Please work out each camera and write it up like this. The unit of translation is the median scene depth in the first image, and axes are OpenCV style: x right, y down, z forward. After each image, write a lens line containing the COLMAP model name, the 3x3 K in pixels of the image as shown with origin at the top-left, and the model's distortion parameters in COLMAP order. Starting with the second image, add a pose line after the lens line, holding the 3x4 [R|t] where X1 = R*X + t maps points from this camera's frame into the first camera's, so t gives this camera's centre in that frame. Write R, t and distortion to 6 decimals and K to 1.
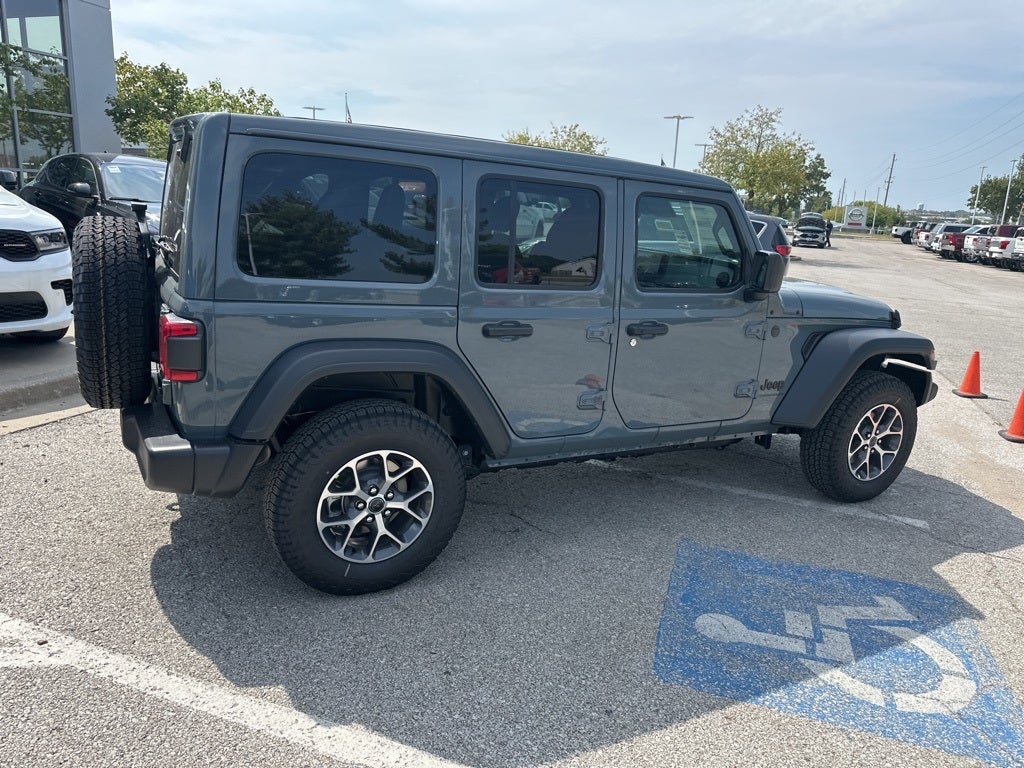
lens RADIAL K [[724.9, 0, 512.8], [0, 724.9, 367.2], [0, 0, 1]] dist [0.033711, -0.040679]
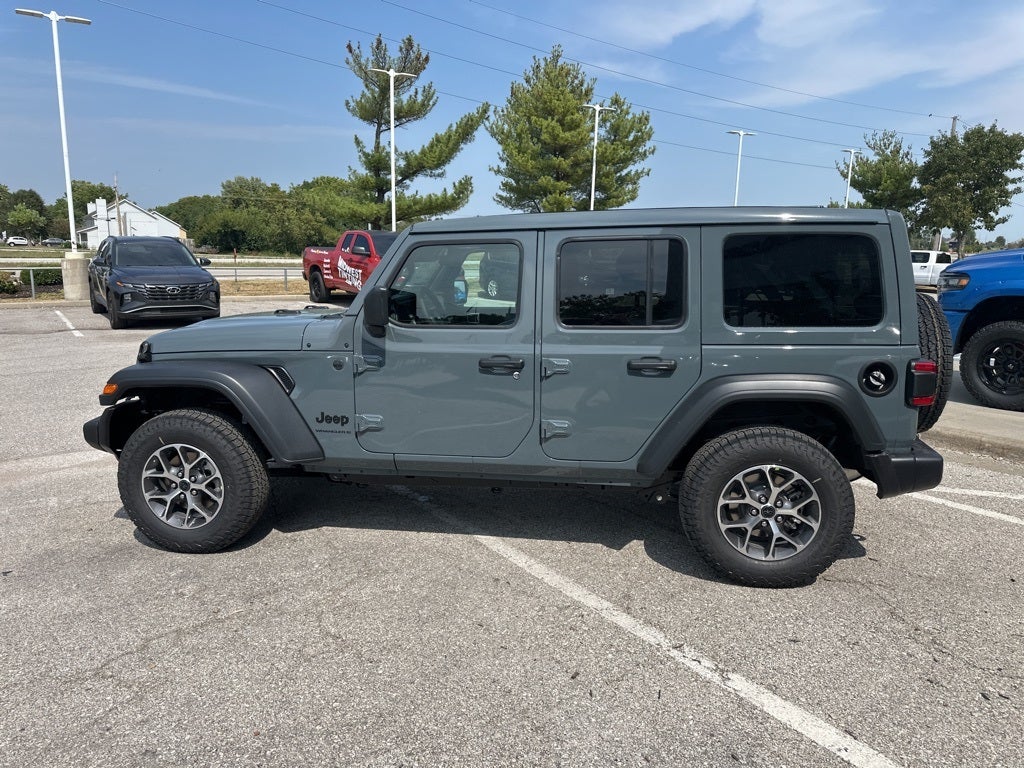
lens RADIAL K [[724.9, 0, 506.8], [0, 724.9, 372.5], [0, 0, 1]] dist [0.033711, -0.040679]
pose [[-0.807615, -0.168710, 0.565062, -0.686442], [0.069465, 0.924315, 0.375255, -0.584581], [-0.585605, 0.342314, -0.734771, 2.305760]]
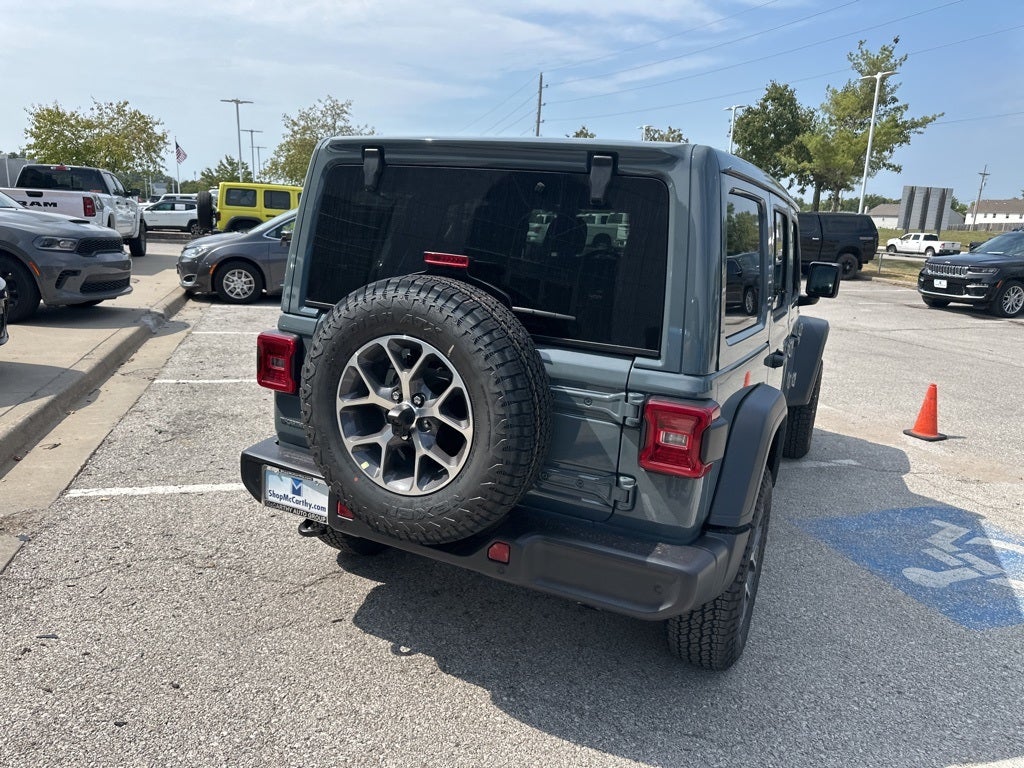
lens RADIAL K [[724.9, 0, 510.6], [0, 724.9, 378.2], [0, 0, 1]] dist [0.033711, -0.040679]
pose [[0.810931, -0.147063, 0.566360, -0.830126], [0.128797, 0.989025, 0.072398, -0.136198], [-0.570791, 0.014235, 0.820972, 0.350582]]
